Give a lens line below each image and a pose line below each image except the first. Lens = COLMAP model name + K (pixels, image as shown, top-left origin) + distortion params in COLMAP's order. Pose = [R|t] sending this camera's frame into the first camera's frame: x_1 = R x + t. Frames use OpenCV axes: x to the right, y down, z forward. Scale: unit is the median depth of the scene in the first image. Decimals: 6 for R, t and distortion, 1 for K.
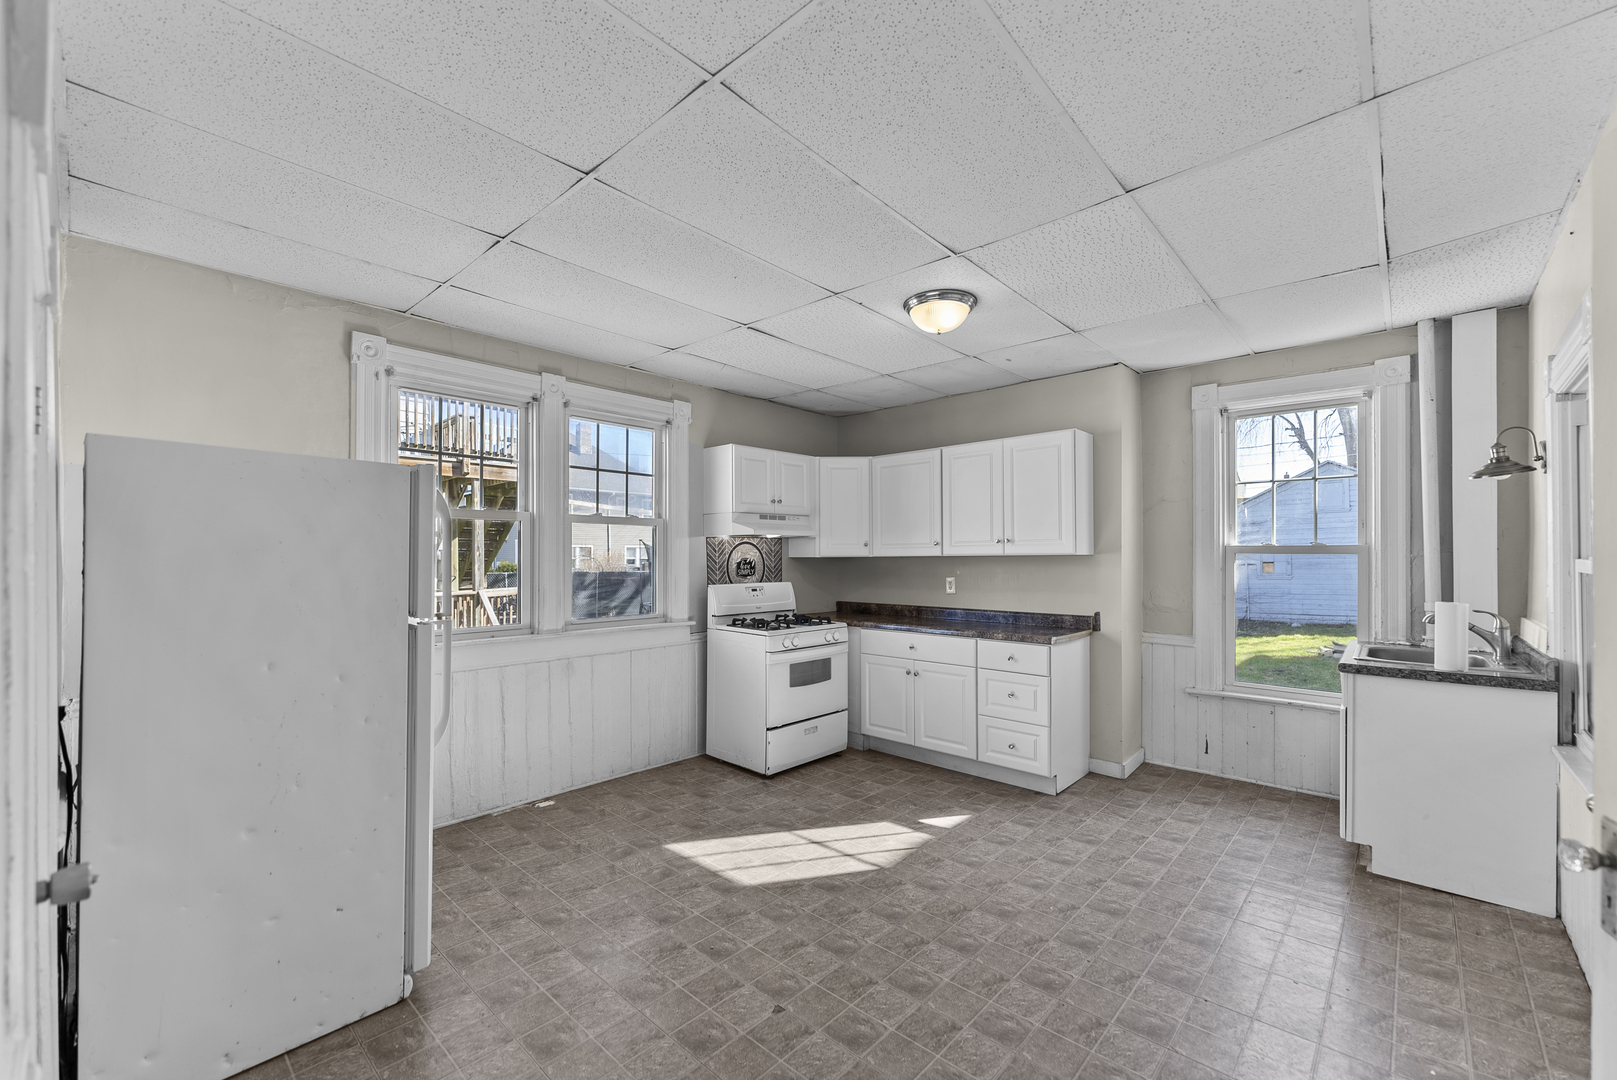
lens RADIAL K [[656.3, 0, 818.3], [0, 656.3, 553.5], [0, 0, 1]] dist [0.001479, -0.000187]
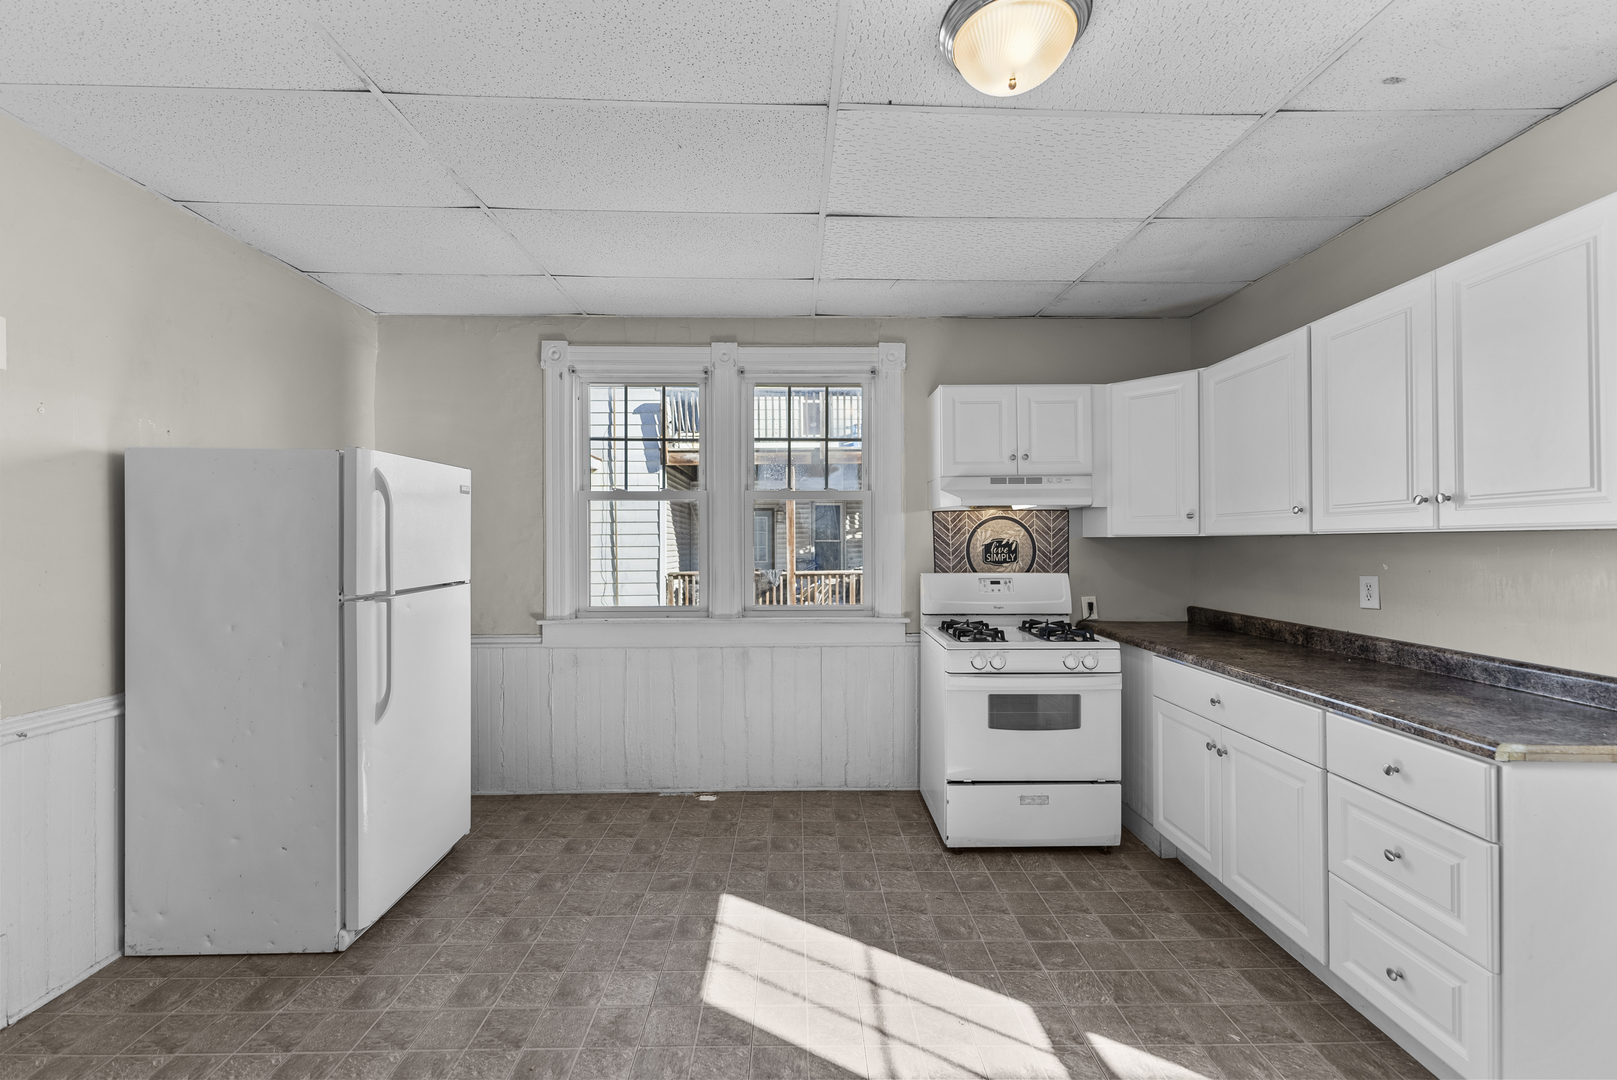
lens RADIAL K [[656.3, 0, 807.3], [0, 656.3, 536.3], [0, 0, 1]] dist [0.001479, -0.000187]
pose [[0.686285, -0.002885, -0.727327, 0.320754], [0.005043, 0.999987, 0.000793, 0.003397], [0.727315, -0.004212, 0.686291, 0.394771]]
